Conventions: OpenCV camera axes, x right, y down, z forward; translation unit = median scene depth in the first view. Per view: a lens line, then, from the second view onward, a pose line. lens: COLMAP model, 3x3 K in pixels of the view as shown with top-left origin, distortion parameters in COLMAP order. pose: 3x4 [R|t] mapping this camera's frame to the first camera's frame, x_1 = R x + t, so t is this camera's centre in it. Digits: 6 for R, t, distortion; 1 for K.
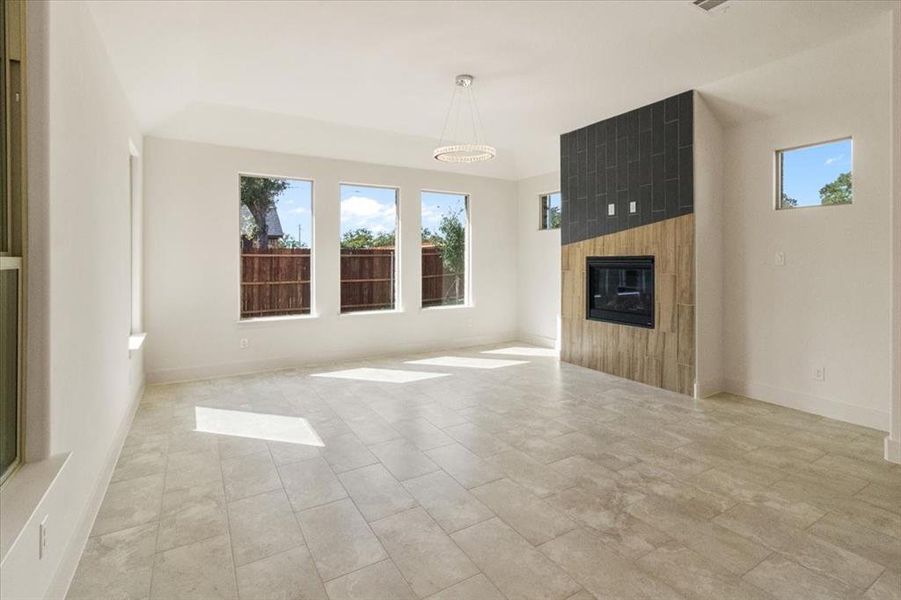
lens RADIAL K [[434.9, 0, 468.0], [0, 434.9, 262.2], [0, 0, 1]] dist [0.003541, -0.001601]
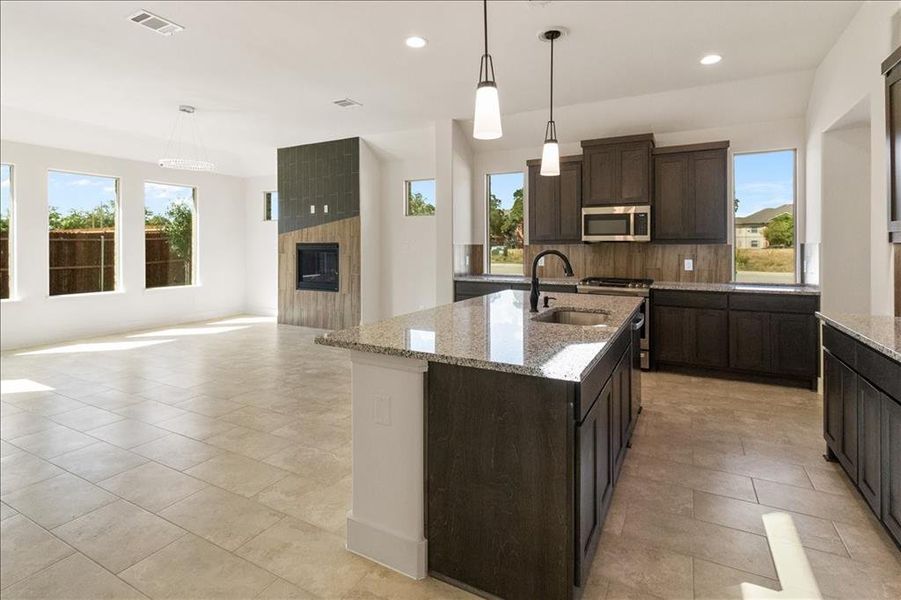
lens RADIAL K [[434.9, 0, 451.4], [0, 434.9, 248.6], [0, 0, 1]] dist [0.003541, -0.001601]
pose [[0.870067, 0.003362, 0.492922, 0.026508], [-0.002983, 0.999994, -0.001555, 0.005435], [-0.492925, -0.000117, 0.870072, -0.402235]]
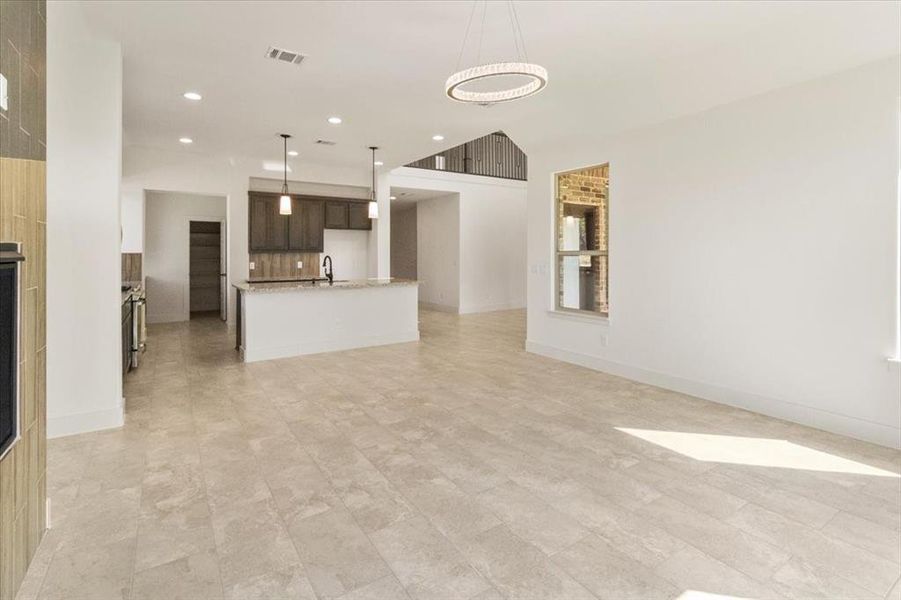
lens RADIAL K [[434.9, 0, 461.4], [0, 434.9, 250.9], [0, 0, 1]] dist [0.003541, -0.001601]
pose [[-0.999665, 0.006838, -0.024976, 0.041825], [0.006830, 0.999977, 0.000412, -0.006289], [0.024978, 0.000241, -0.999688, 1.229523]]
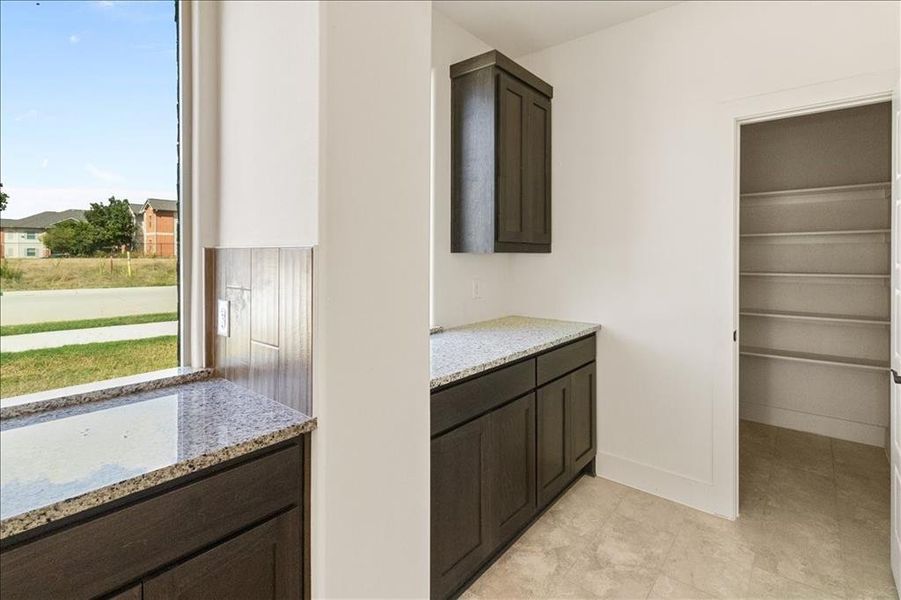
lens RADIAL K [[434.9, 0, 462.1], [0, 434.9, 253.6], [0, 0, 1]] dist [0.003541, -0.001601]
pose [[-0.326891, 0.010304, 0.945006, 0.719654], [0.004997, 0.999945, -0.009174, -0.000290], [-0.945049, 0.001724, -0.326924, -0.062722]]
